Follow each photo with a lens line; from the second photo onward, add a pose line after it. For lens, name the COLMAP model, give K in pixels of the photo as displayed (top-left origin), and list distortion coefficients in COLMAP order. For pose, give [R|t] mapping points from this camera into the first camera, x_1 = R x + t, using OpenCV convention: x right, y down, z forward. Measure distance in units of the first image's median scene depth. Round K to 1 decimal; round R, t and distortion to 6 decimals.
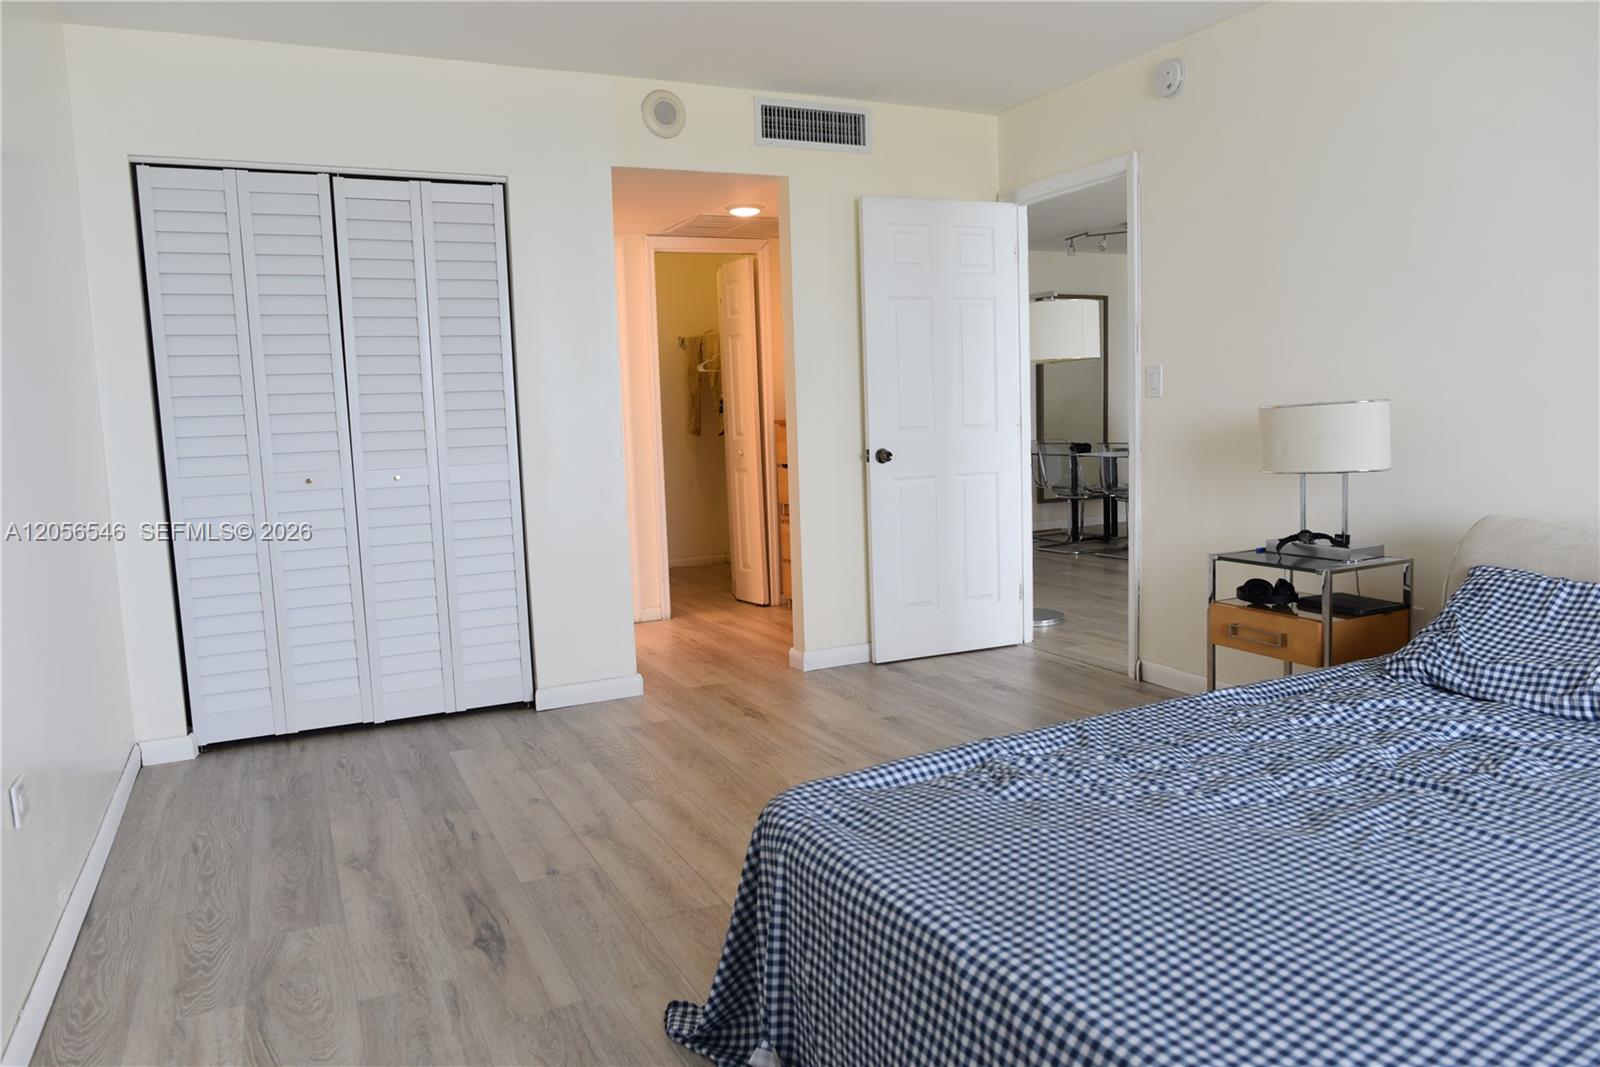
lens RADIAL K [[1095.5, 0, 803.5], [0, 1095.5, 530.3], [0, 0, 1]] dist [-0.035675, 0.019360]
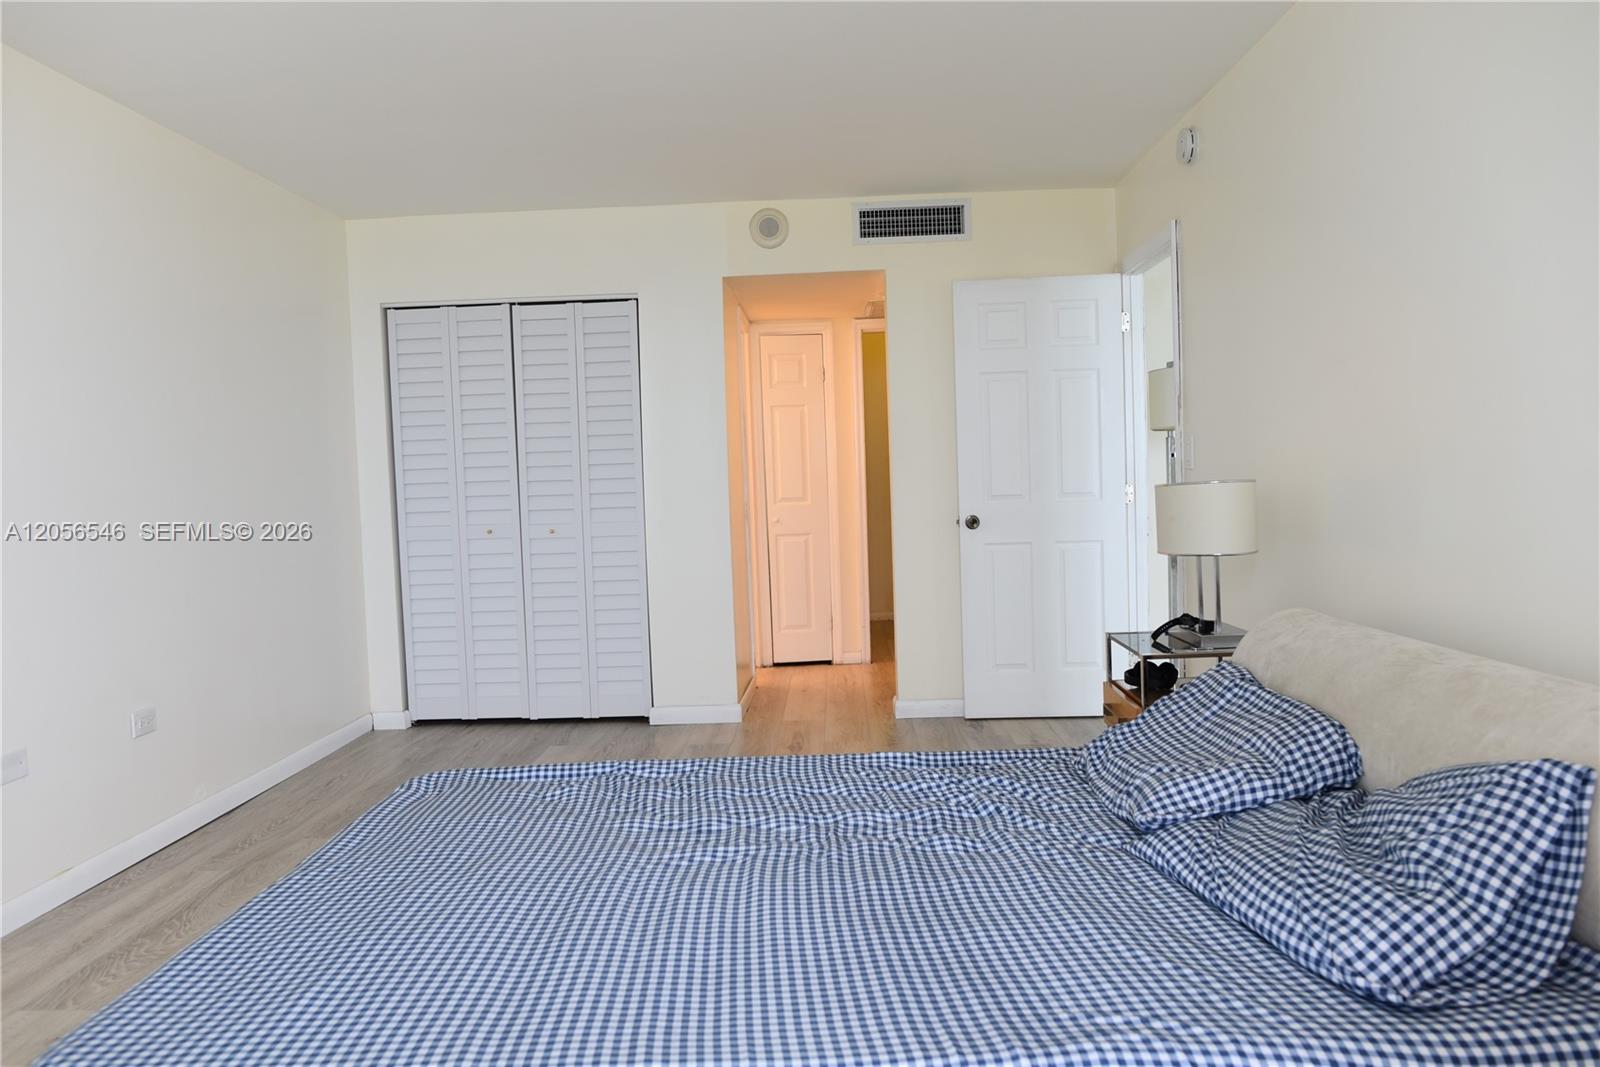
lens RADIAL K [[1095.5, 0, 803.5], [0, 1095.5, 530.3], [0, 0, 1]] dist [-0.035675, 0.019360]
pose [[0.886813, 0.028439, -0.461252, 0.467306], [-0.048712, 0.998297, -0.032103, -0.020422], [0.459554, 0.050938, 0.886688, -0.013957]]
